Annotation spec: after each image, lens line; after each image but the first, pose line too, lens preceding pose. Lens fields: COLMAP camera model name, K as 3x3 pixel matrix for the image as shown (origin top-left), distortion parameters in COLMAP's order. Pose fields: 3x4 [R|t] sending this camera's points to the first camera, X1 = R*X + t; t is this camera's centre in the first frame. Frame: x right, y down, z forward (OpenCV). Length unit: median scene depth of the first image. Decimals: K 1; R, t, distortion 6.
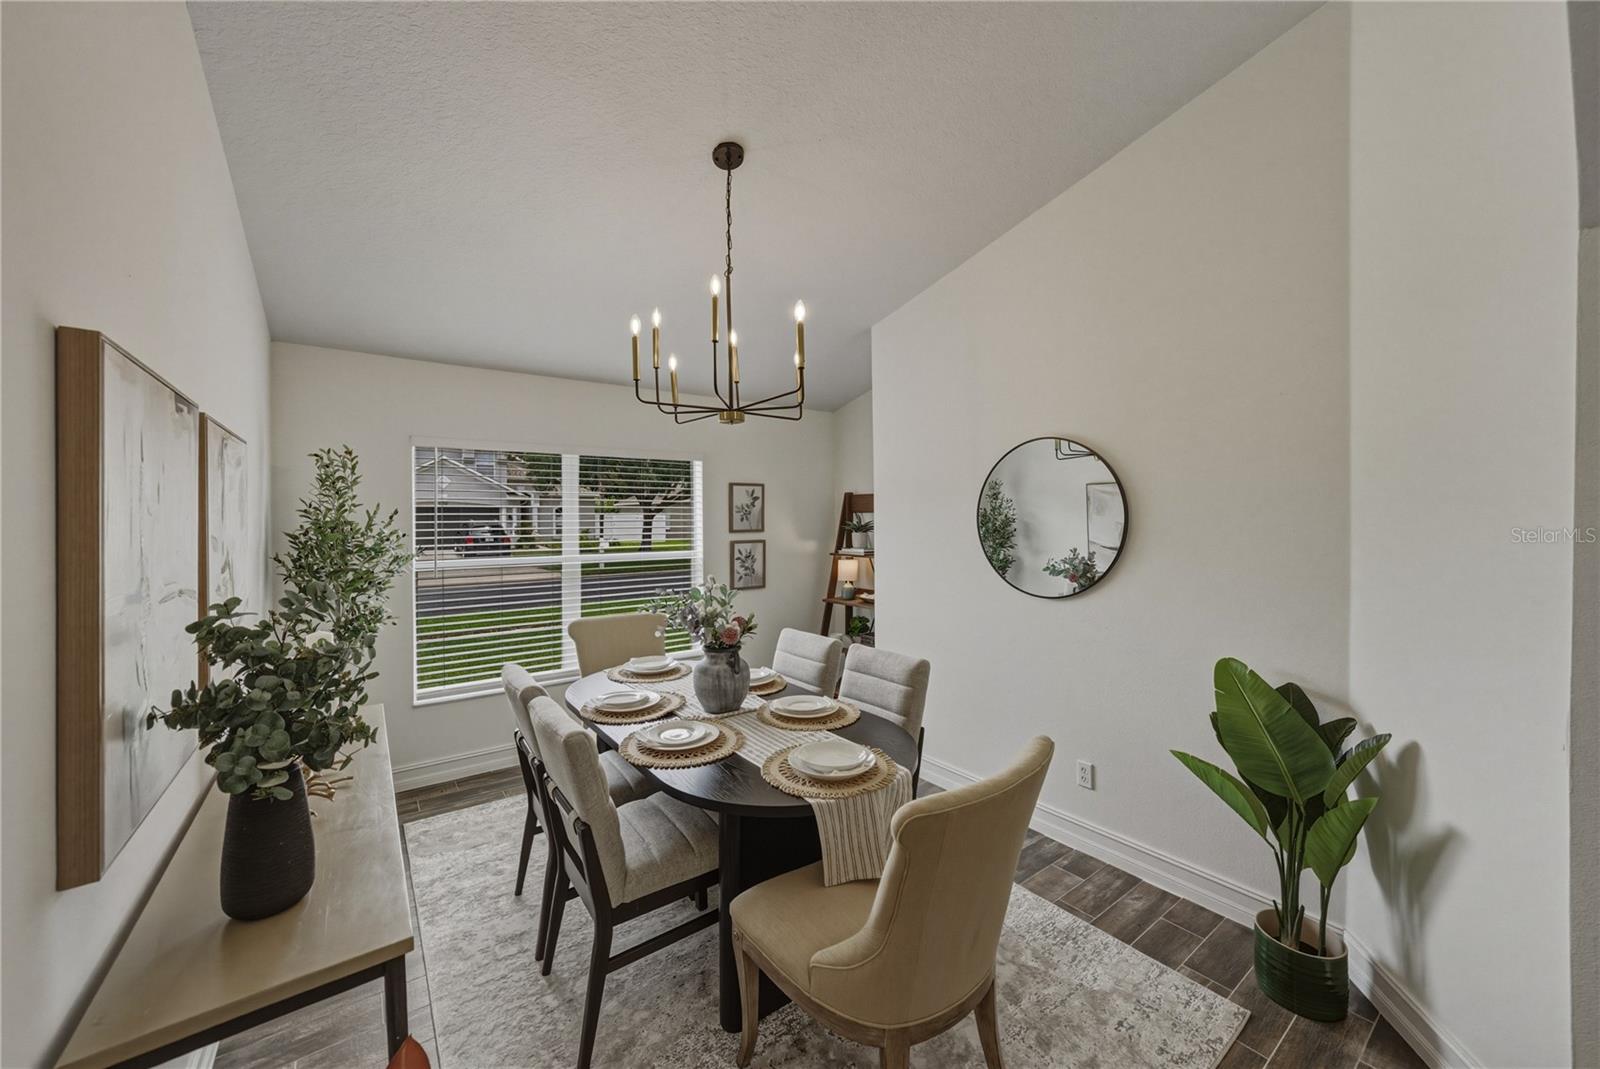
lens RADIAL K [[595.1, 0, 796.2], [0, 595.1, 525.6], [0, 0, 1]] dist [-0.001797, 0.000464]
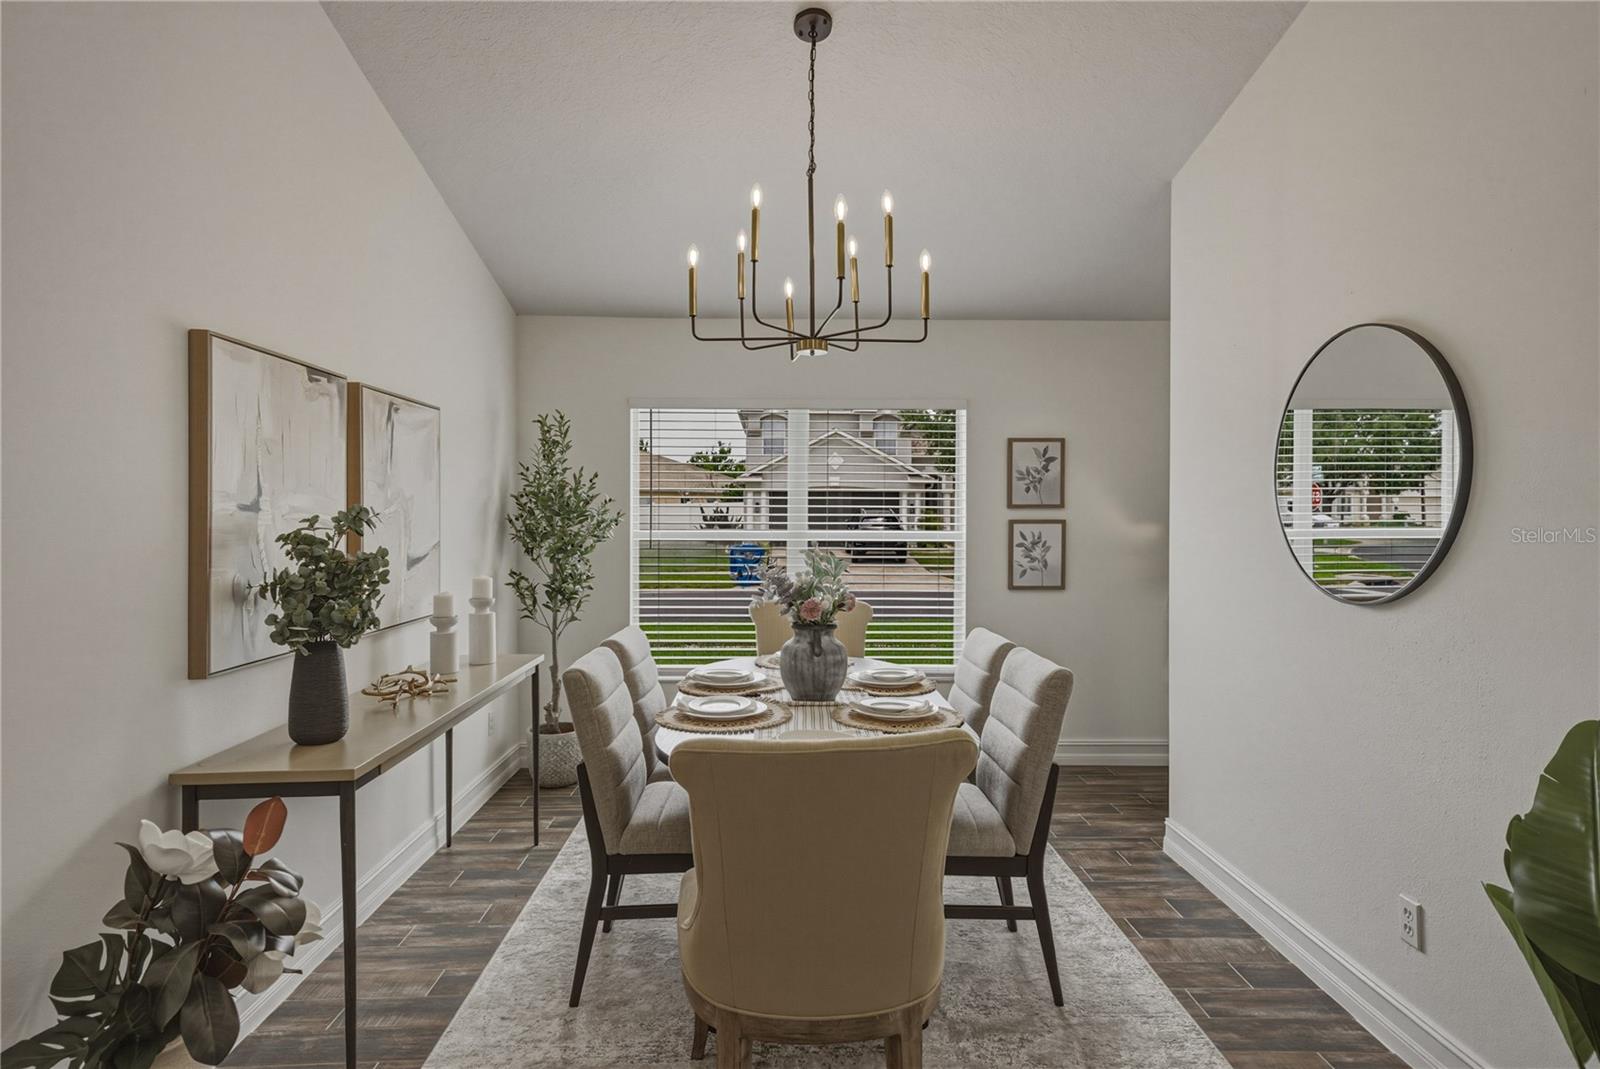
lens RADIAL K [[869.5, 0, 800.1], [0, 869.5, 534.8], [0, 0, 1]] dist [0.033826, -0.001306]
pose [[0.823600, 0.023450, -0.566687, 0.281863], [-0.015232, 0.999699, 0.019231, 0.028185], [0.566967, -0.007207, 0.823709, -0.005738]]
